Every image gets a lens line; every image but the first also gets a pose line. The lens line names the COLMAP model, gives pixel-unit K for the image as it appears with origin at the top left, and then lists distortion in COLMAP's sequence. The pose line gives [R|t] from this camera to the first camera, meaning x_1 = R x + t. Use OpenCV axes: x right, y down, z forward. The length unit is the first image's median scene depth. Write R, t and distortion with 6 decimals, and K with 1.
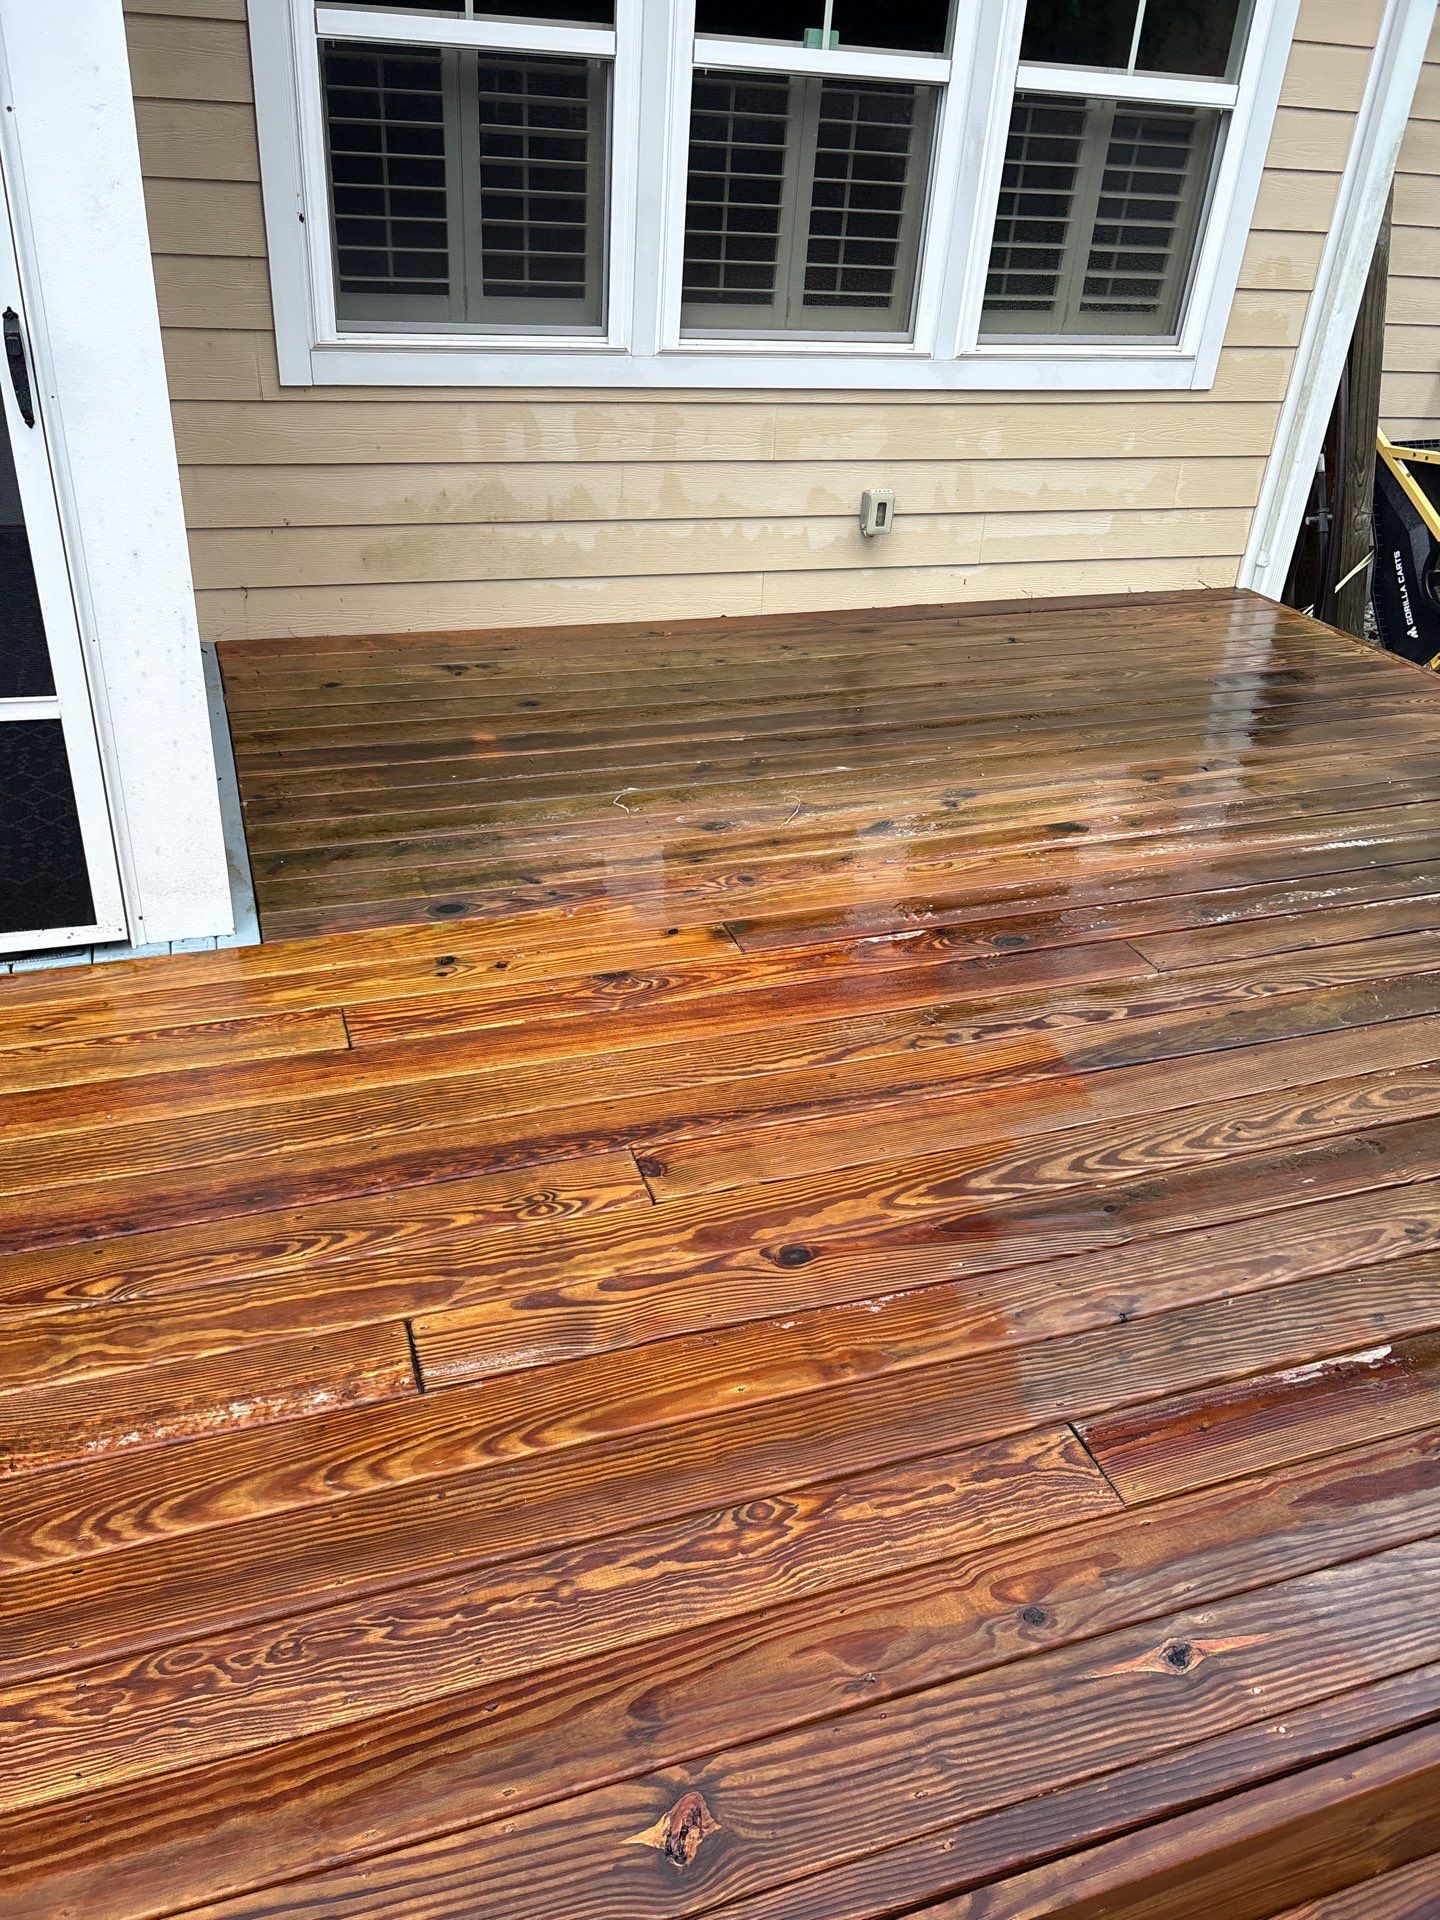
lens RADIAL K [[1479.8, 0, 720.0], [0, 1479.8, 960.0], [0, 0, 1]] dist [0.024942, -0.002354]
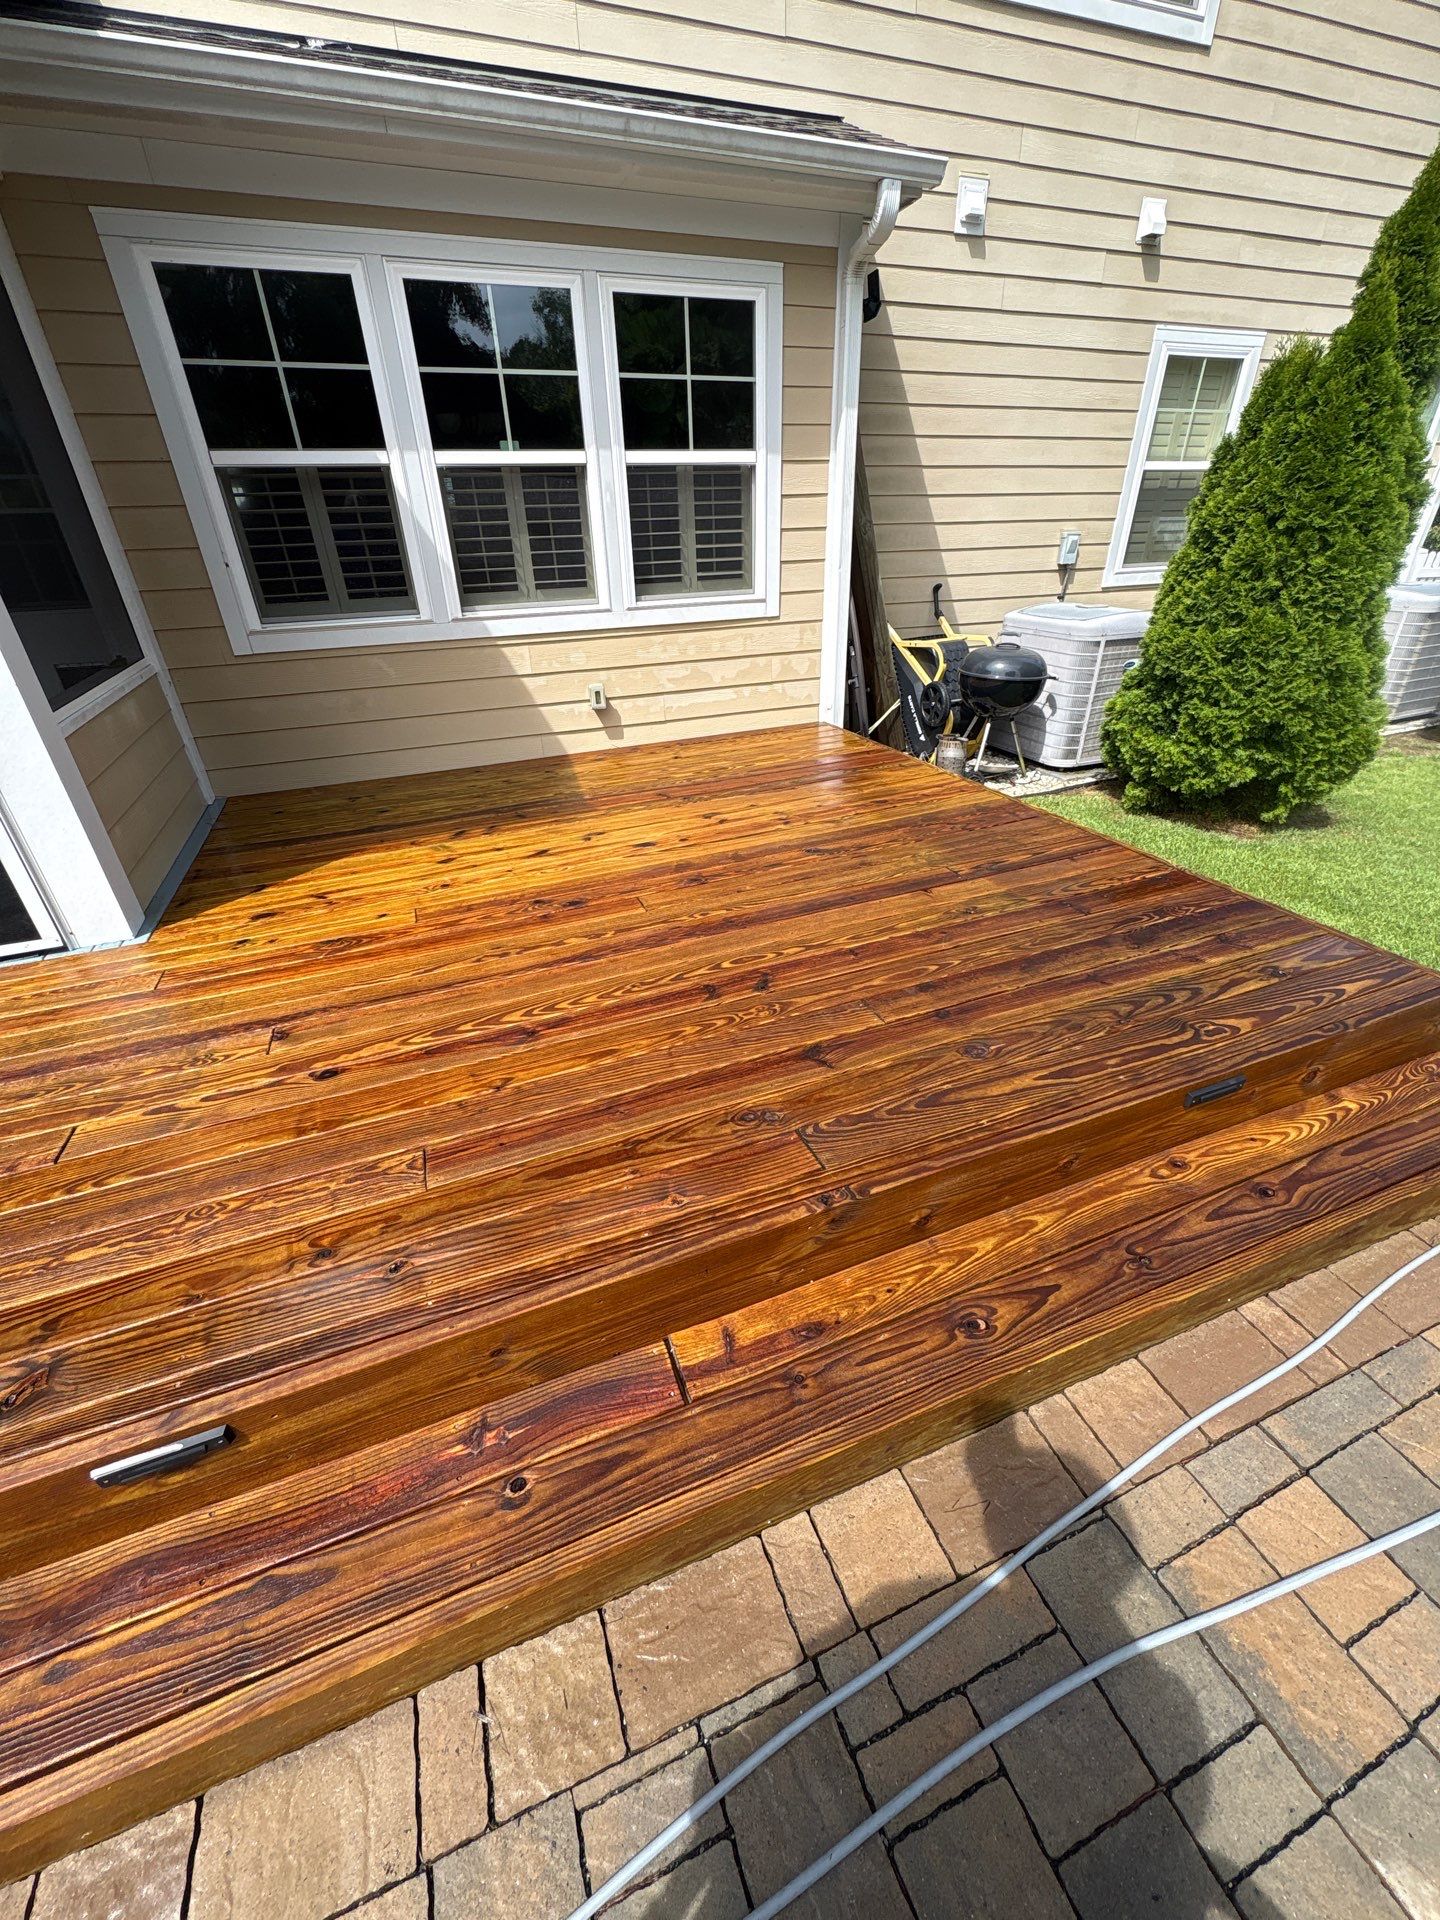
lens RADIAL K [[762.2, 0, 719.5], [0, 762.2, 966.1], [0, 0, 1]] dist [0.000388, -0.000503]
pose [[0.995075, -0.096878, -0.020998, 0.438547], [0.096829, 0.995295, -0.003330, 0.095069], [0.021221, 0.001280, 0.999774, 0.076846]]
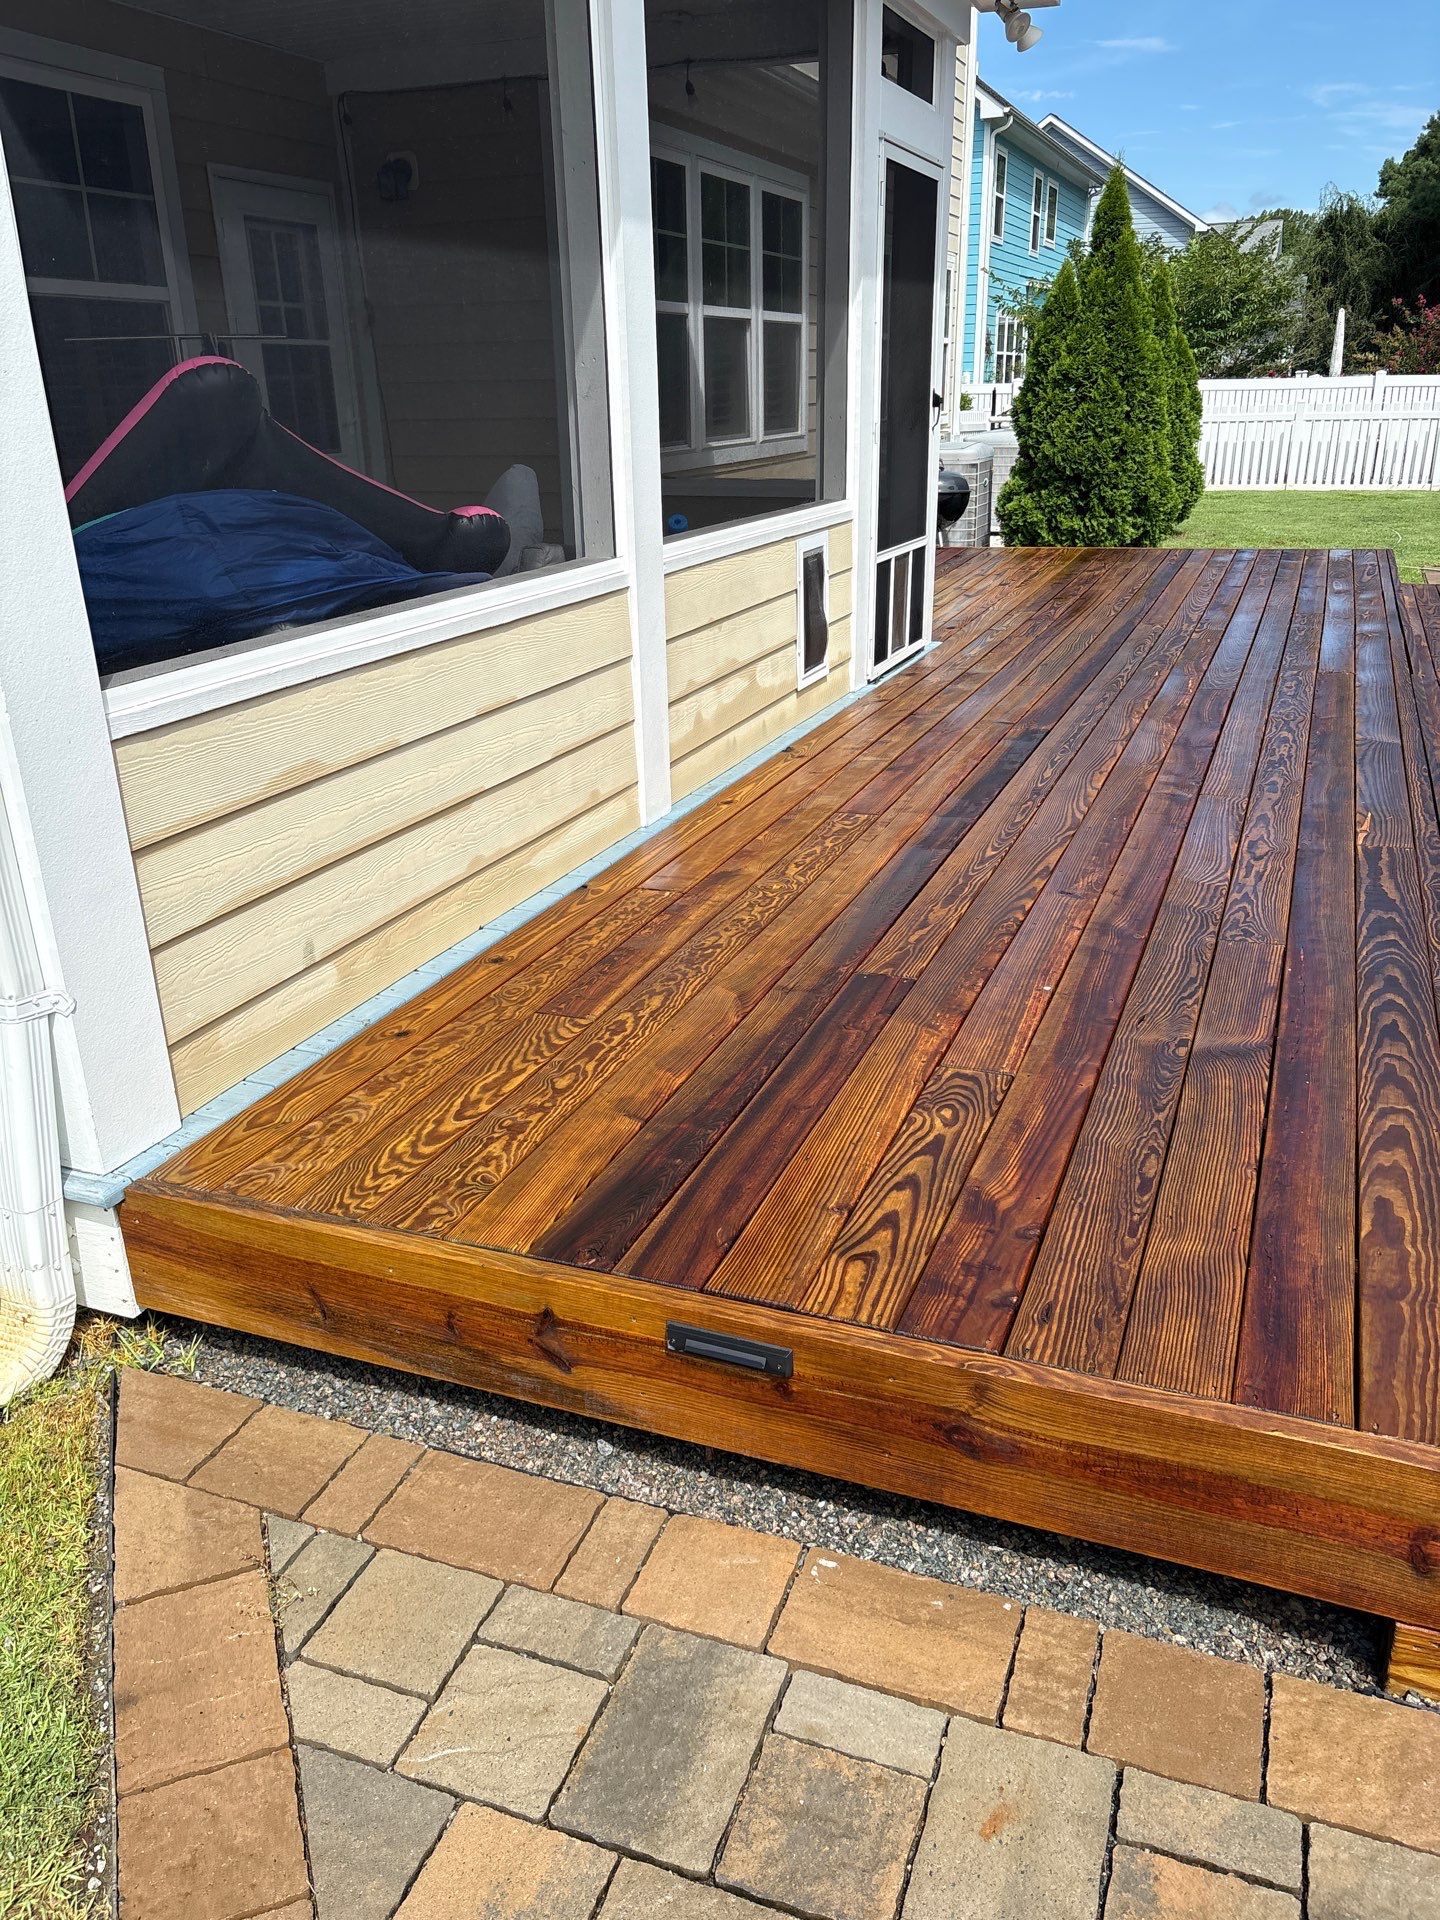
lens RADIAL K [[1453.7, 0, 741.0], [0, 1453.7, 981.9], [0, 0, 1]] dist [0.023547, -0.000208]
pose [[0.639297, -0.368577, 0.674871, -2.574927], [0.453027, 0.889688, 0.056752, 0.216158], [-0.621342, 0.269454, 0.735750, -0.454976]]
